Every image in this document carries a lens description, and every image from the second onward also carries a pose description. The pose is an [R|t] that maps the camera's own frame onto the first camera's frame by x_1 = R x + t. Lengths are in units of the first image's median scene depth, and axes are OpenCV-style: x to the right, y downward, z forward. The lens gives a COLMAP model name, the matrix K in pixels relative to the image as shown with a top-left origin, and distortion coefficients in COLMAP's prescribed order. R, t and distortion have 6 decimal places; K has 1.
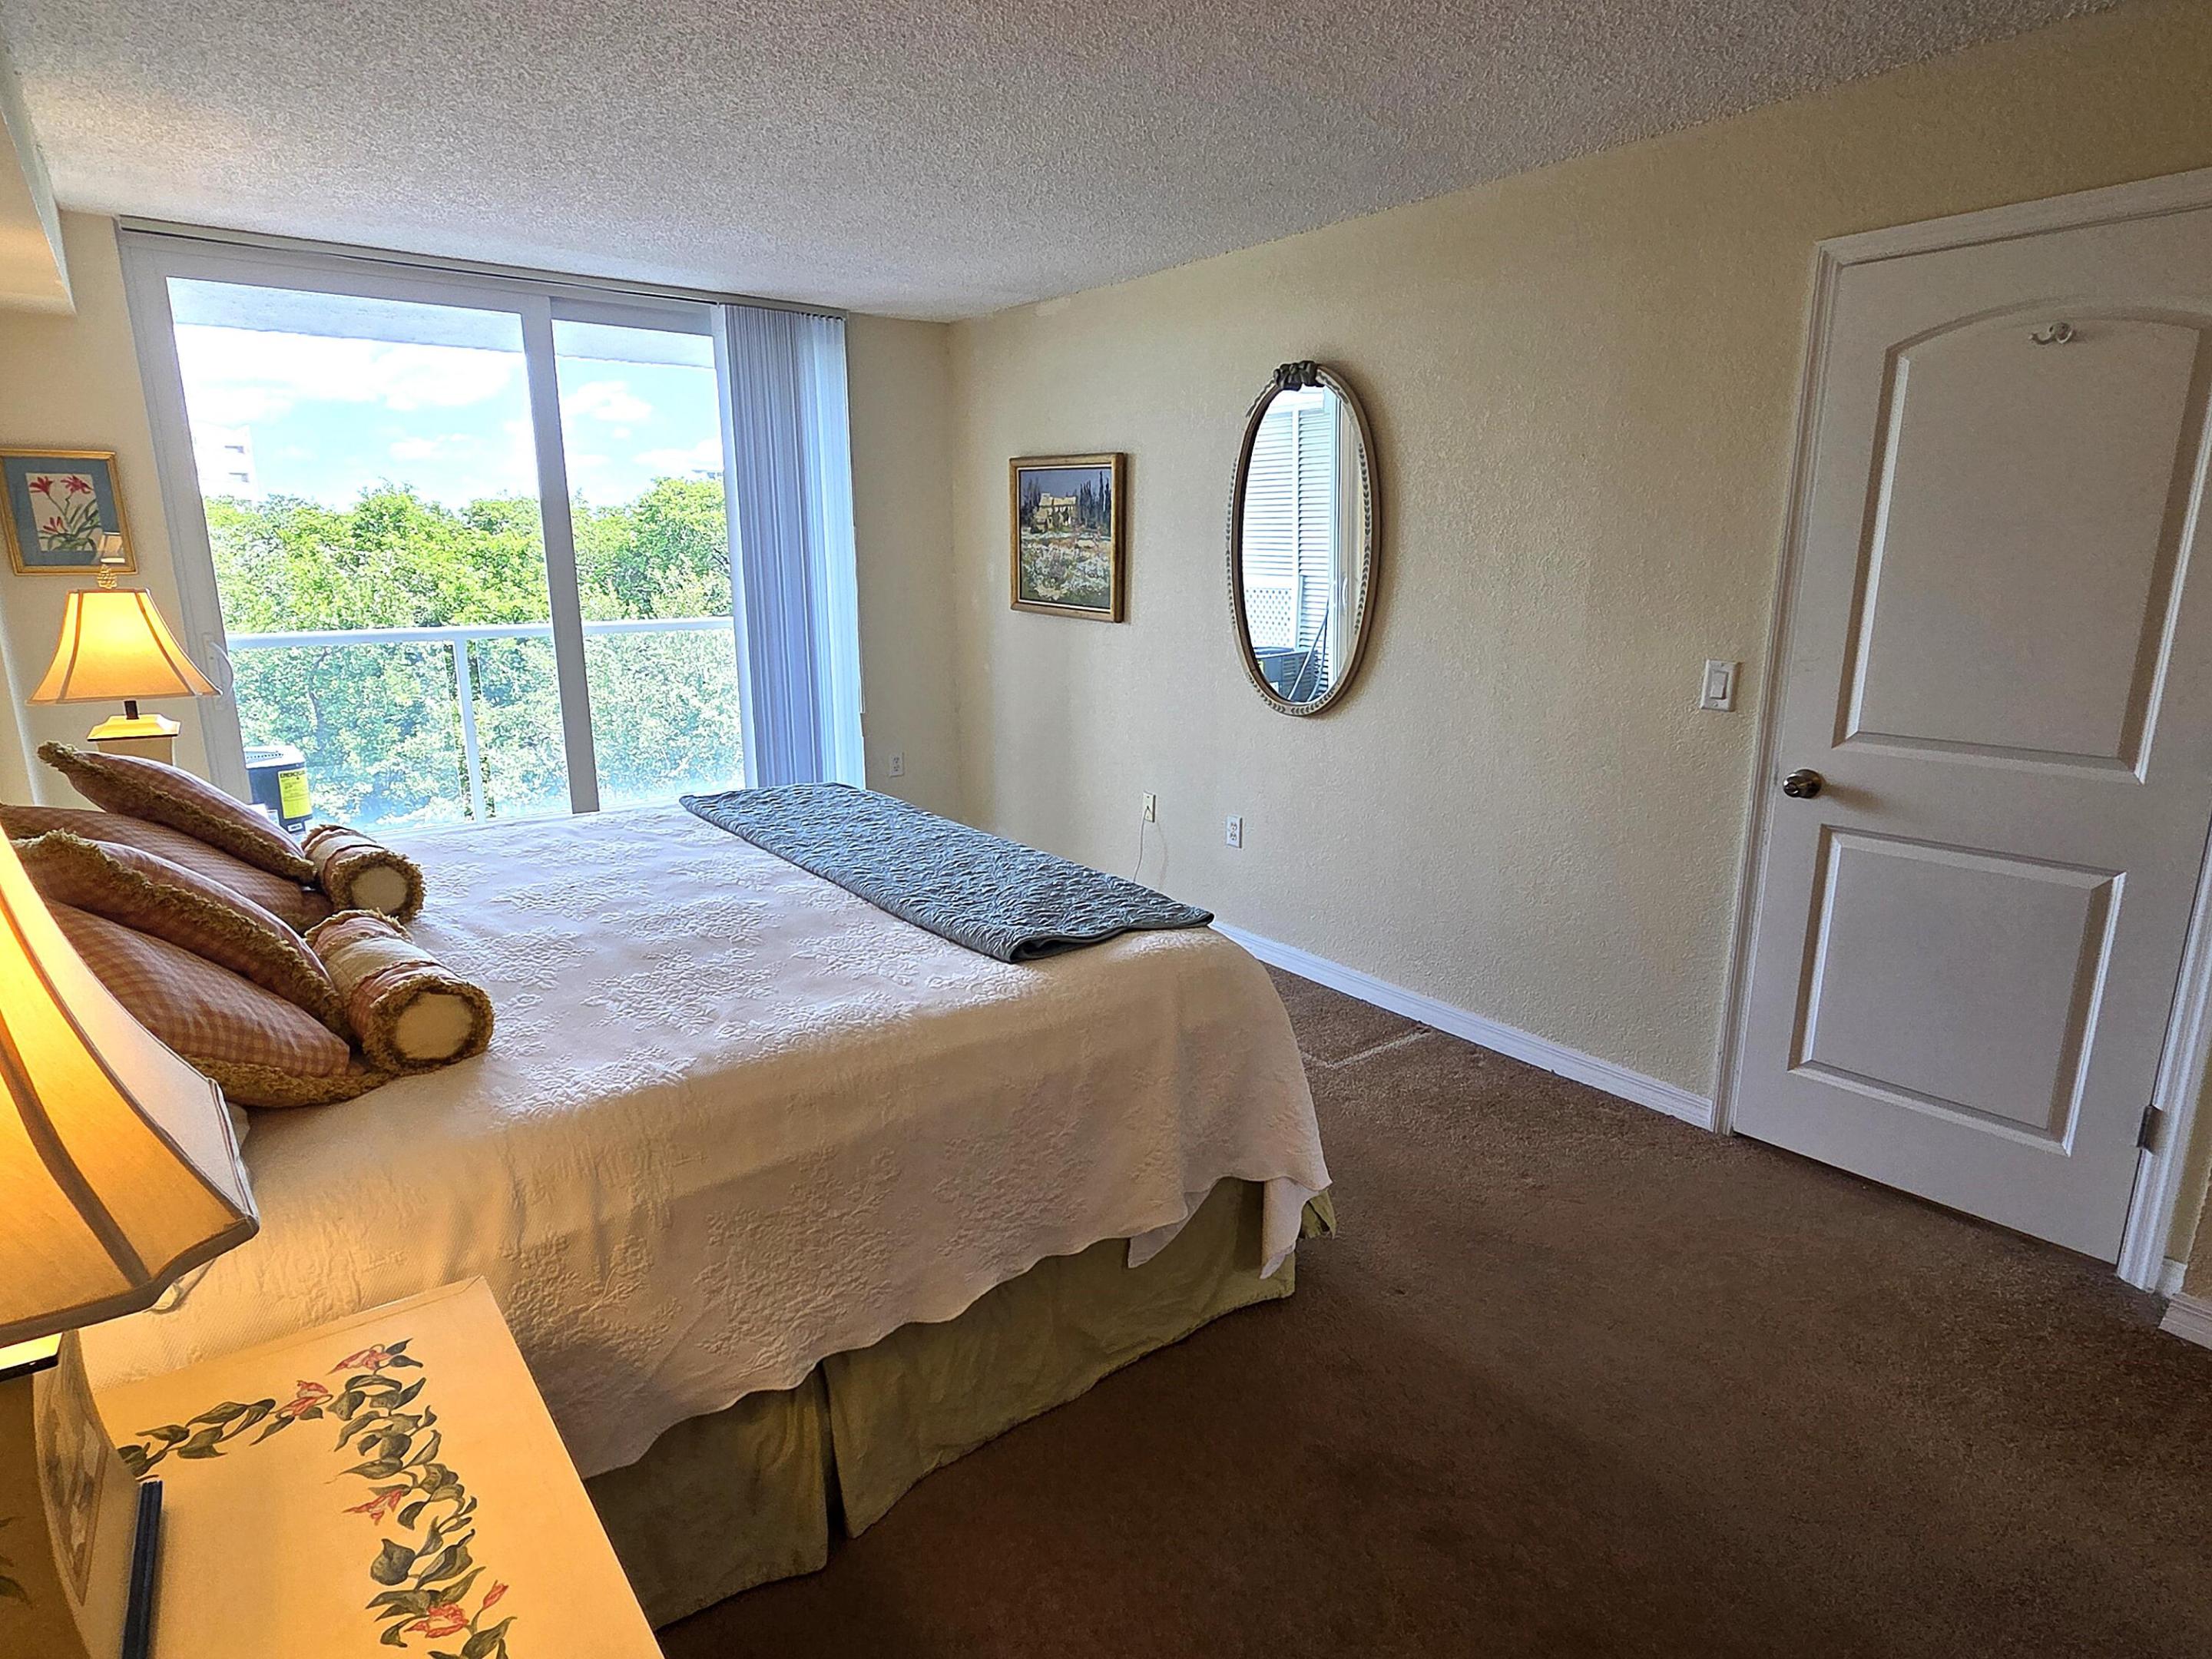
lens RADIAL K [[1203.4, 0, 1120.6], [0, 1203.4, 829.5], [0, 0, 1]] dist [0.002997, 0.000024]
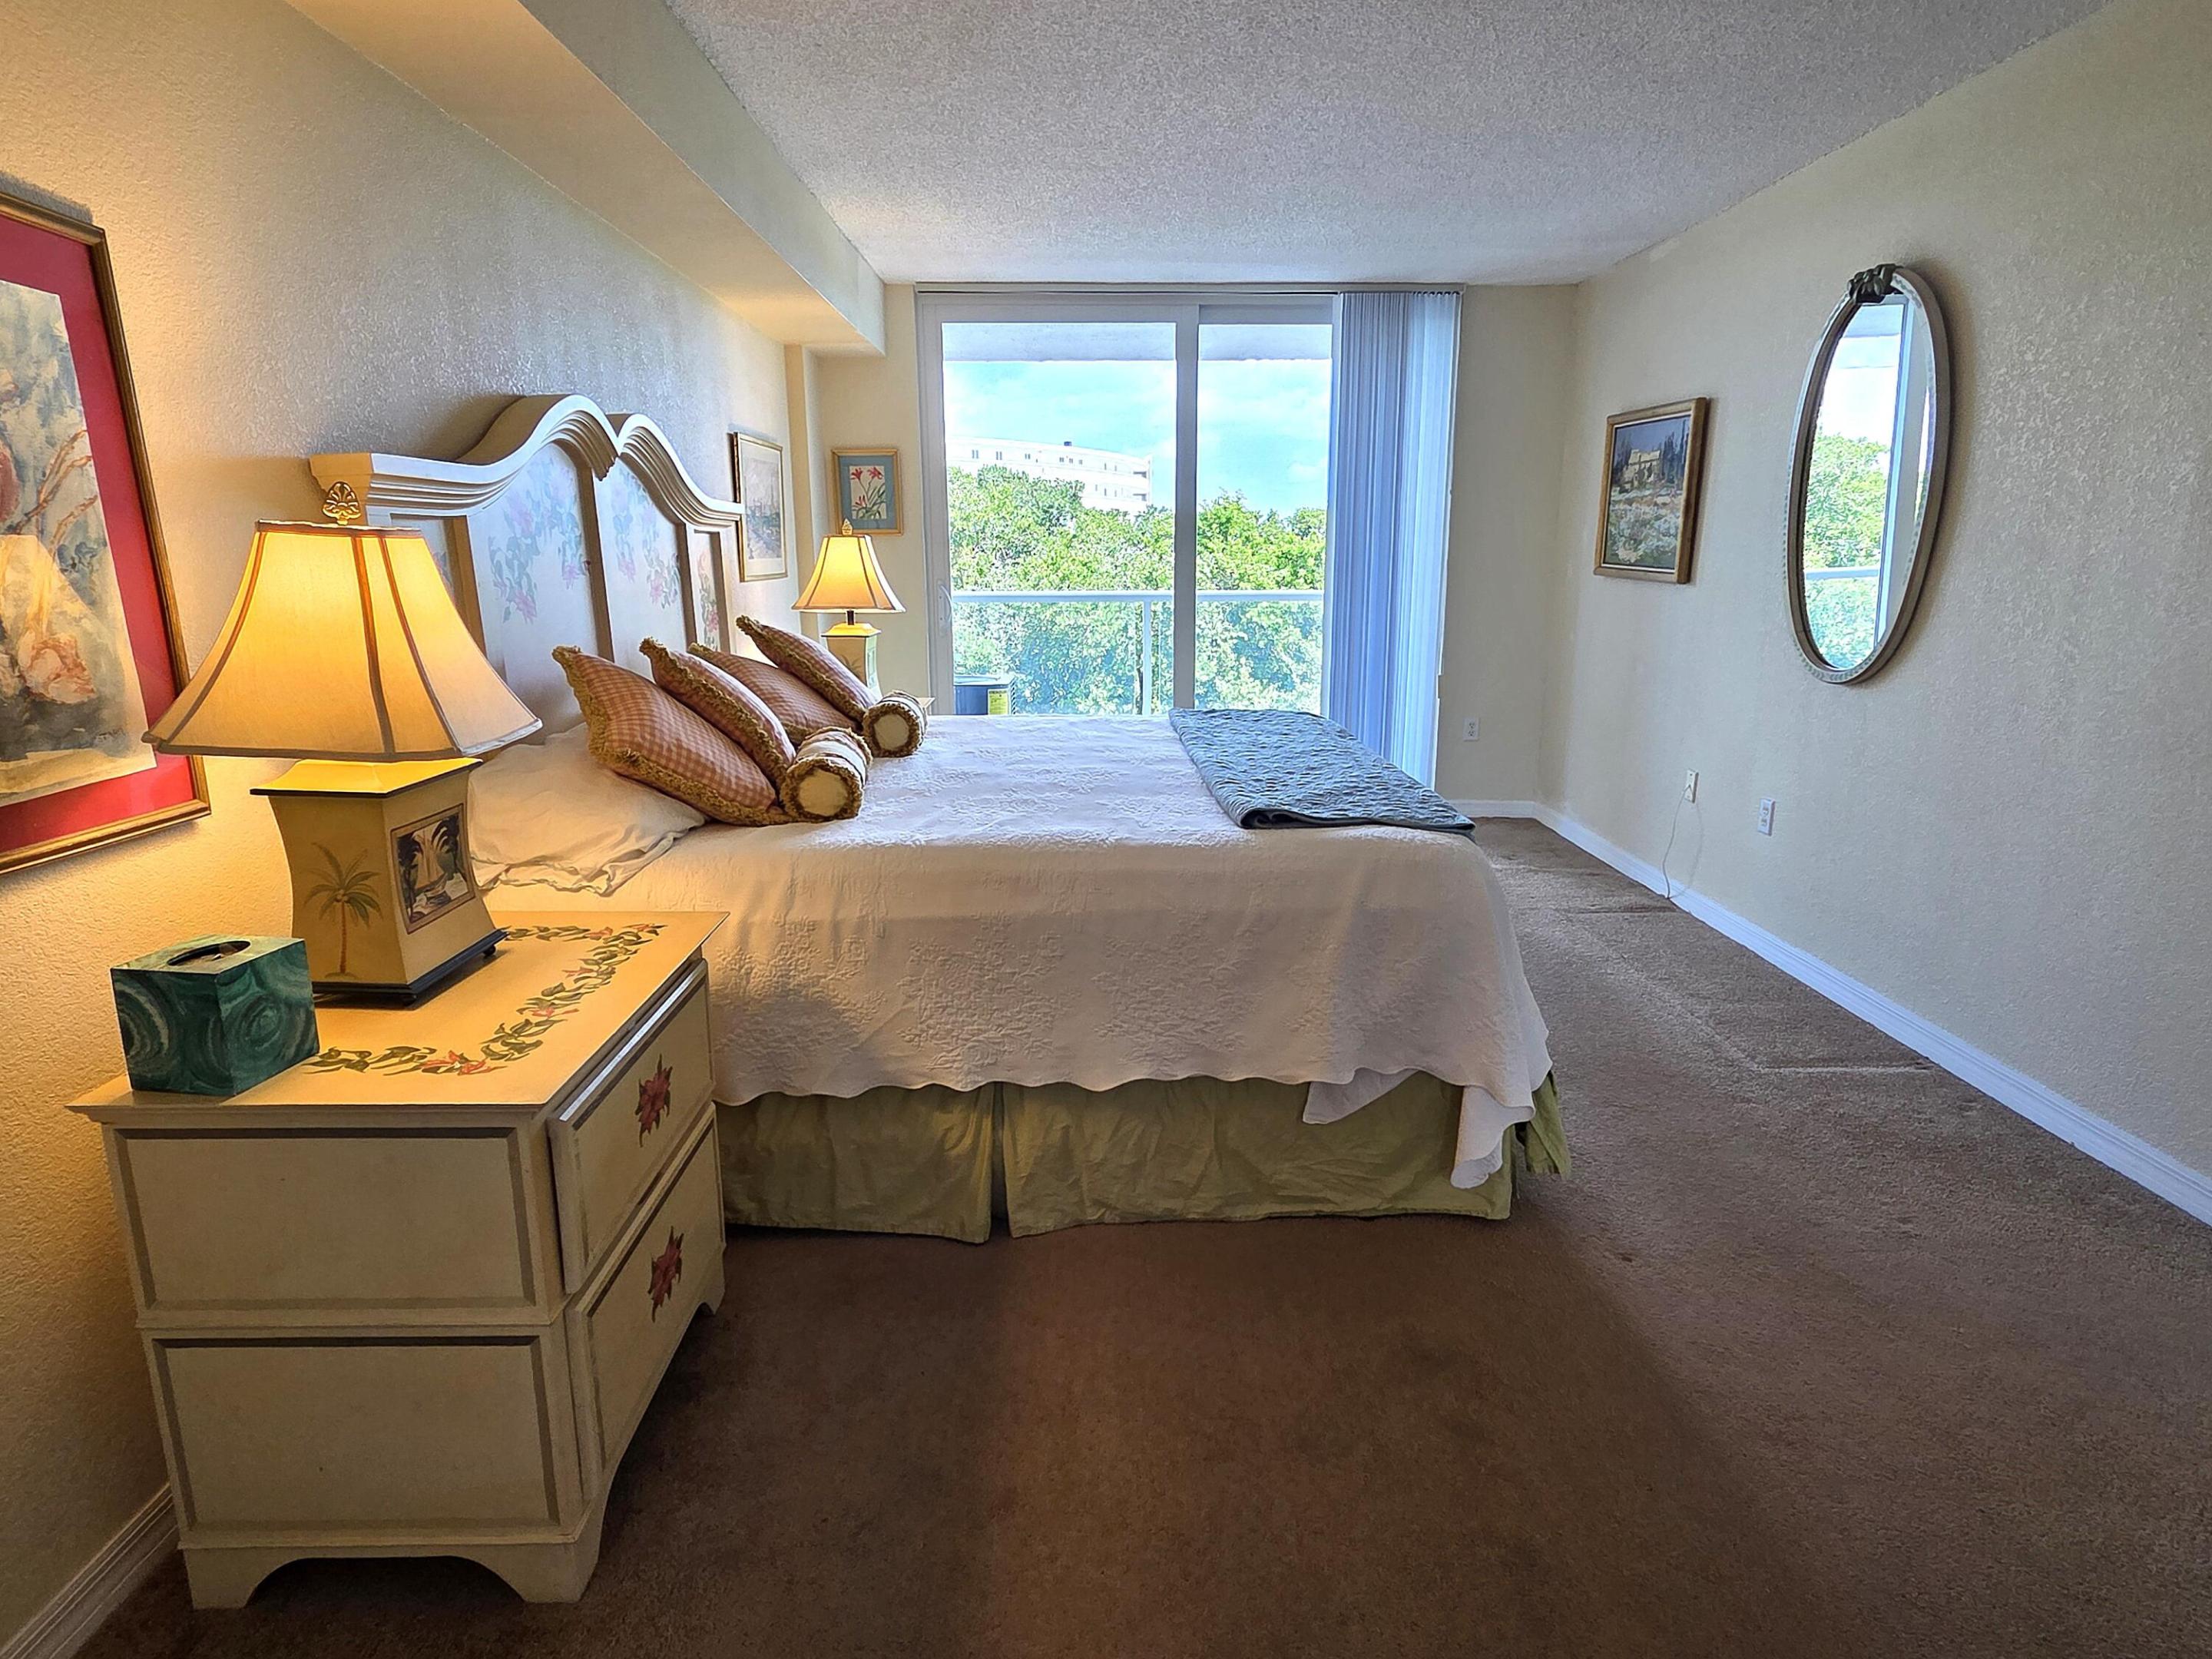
lens RADIAL K [[1203.4, 0, 1118.5], [0, 1203.4, 833.5], [0, 0, 1]] dist [0.002997, 0.000024]
pose [[0.805725, 0.129229, -0.578019, 0.440976], [-0.130456, 0.990661, 0.039635, 0.080751], [0.577744, 0.043471, 0.815060, 0.006712]]
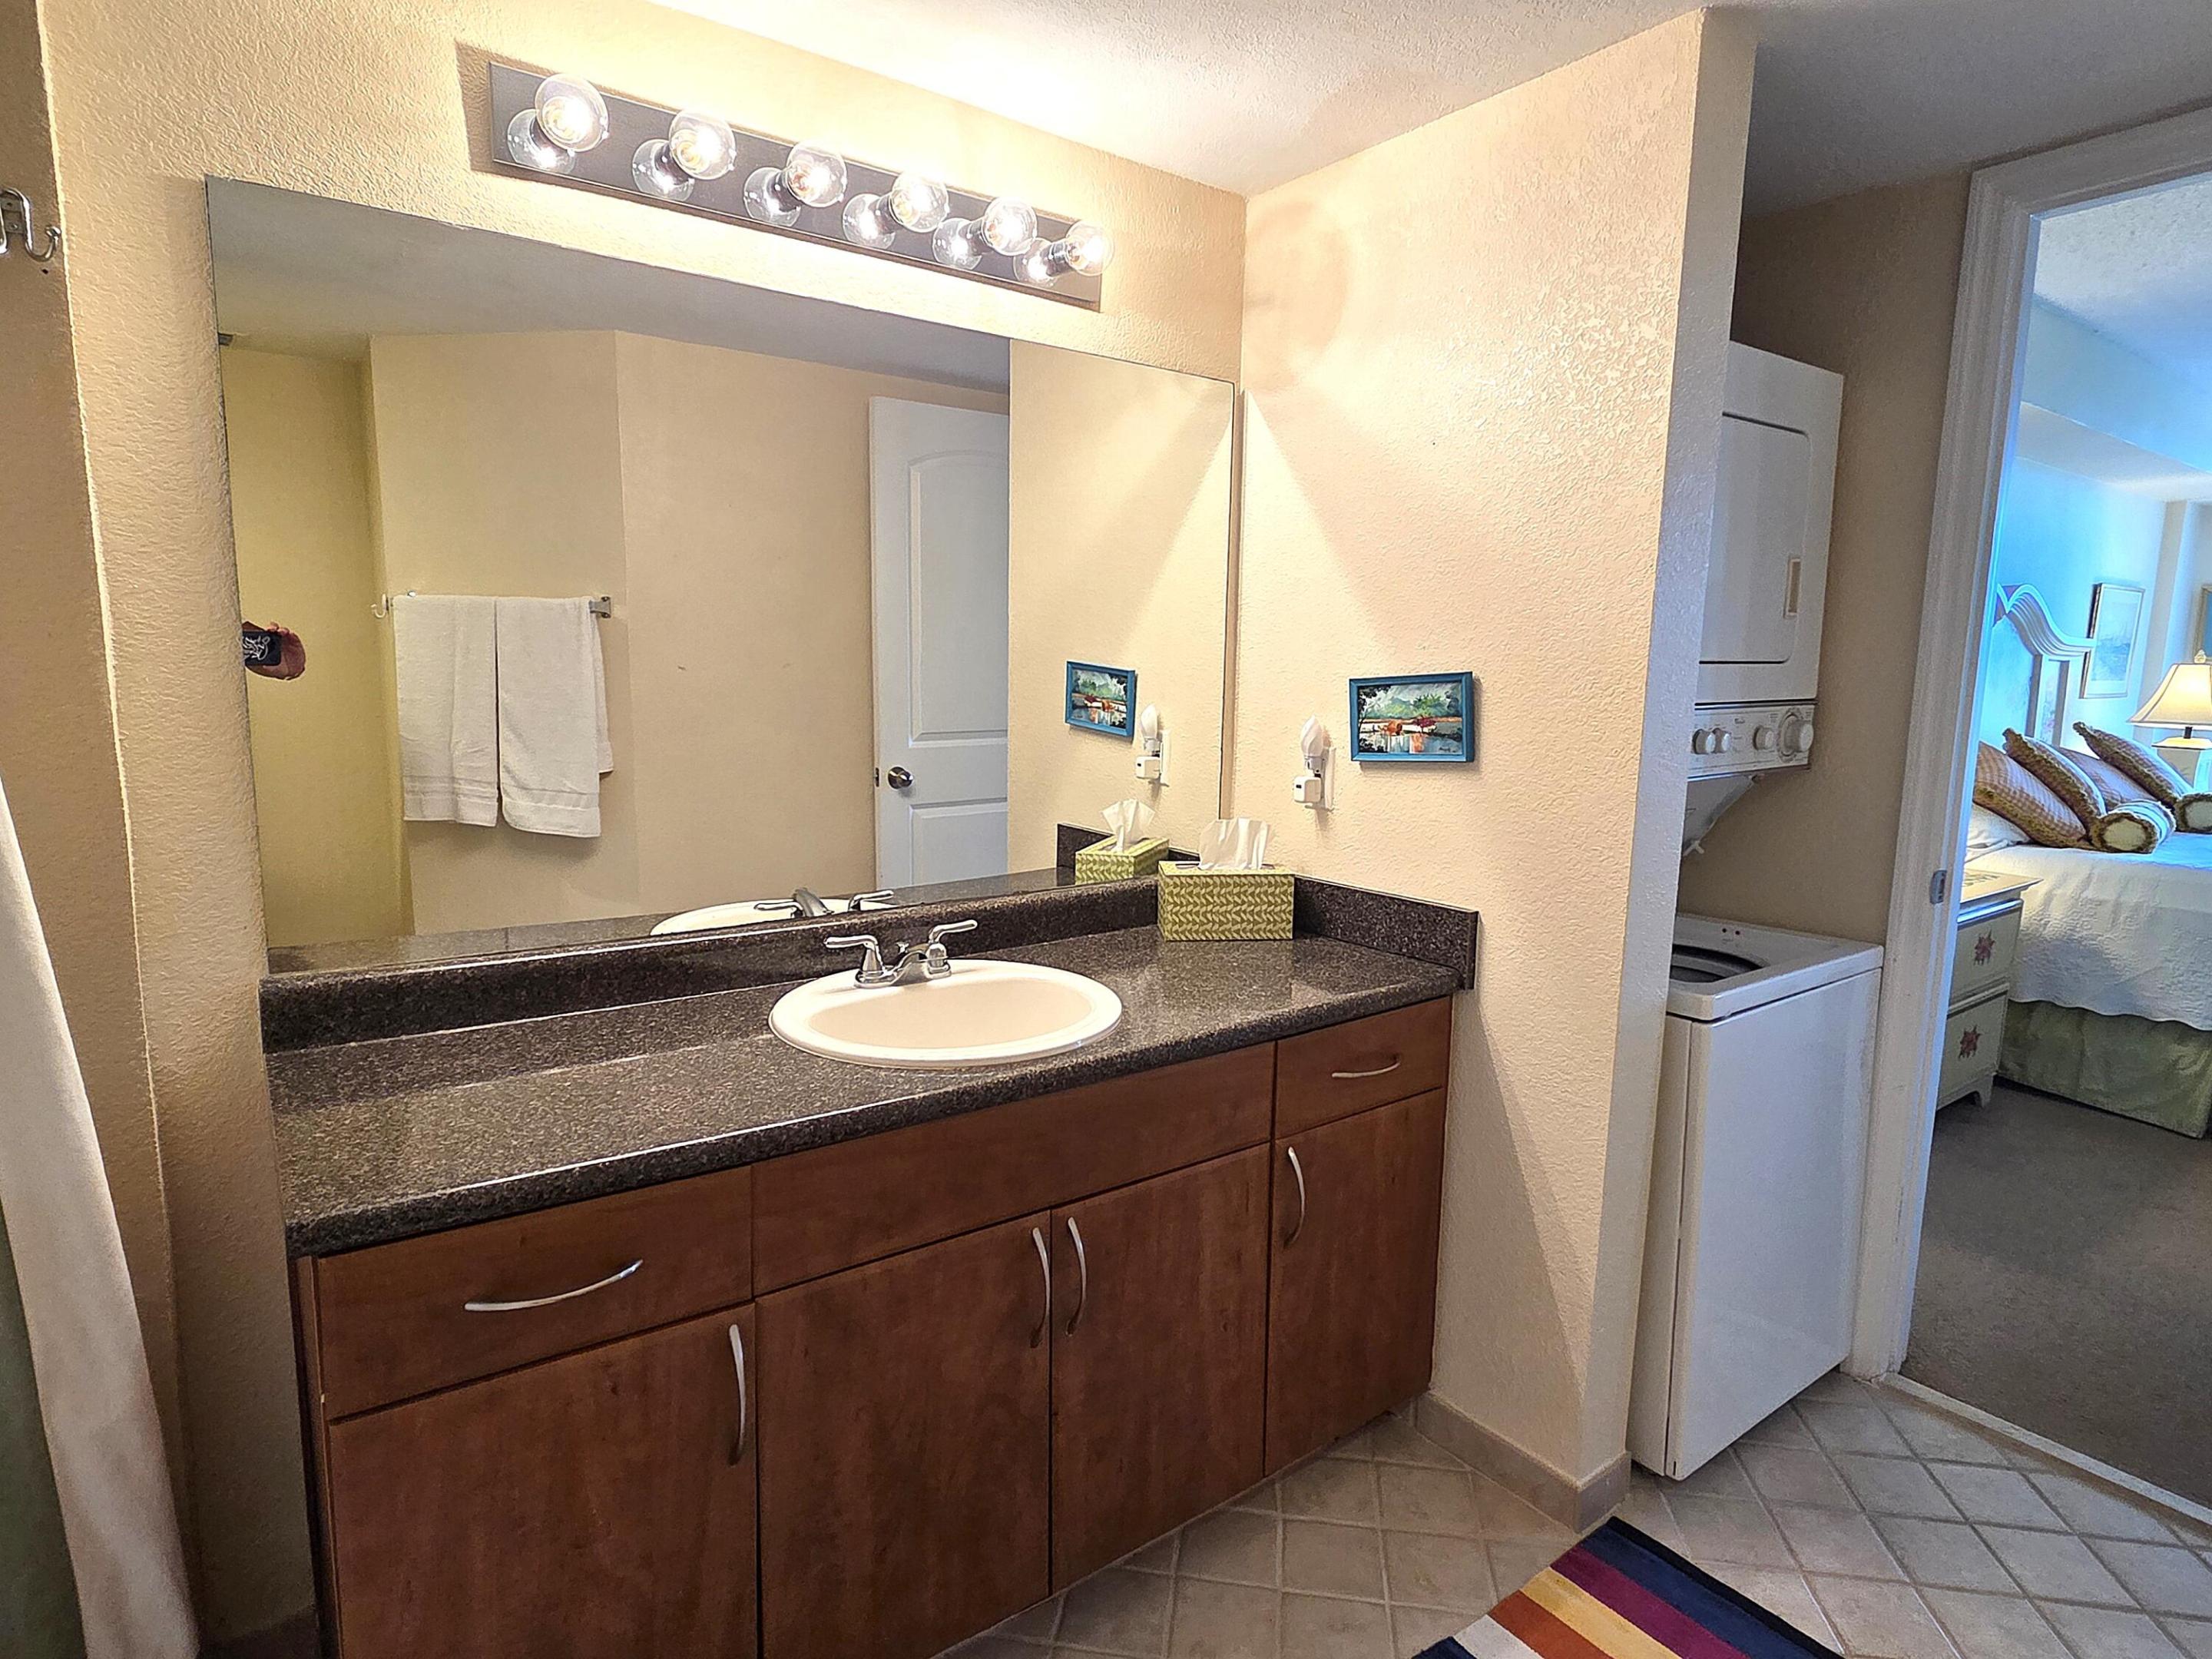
lens RADIAL K [[1203.4, 0, 1103.1], [0, 1203.4, 831.0], [0, 0, 1]] dist [0.002997, 0.000024]
pose [[-0.027974, 0.139402, -0.989841, 1.280798], [-0.245179, 0.959023, 0.141991, 0.229603], [0.969074, 0.246660, 0.007351, -0.644073]]
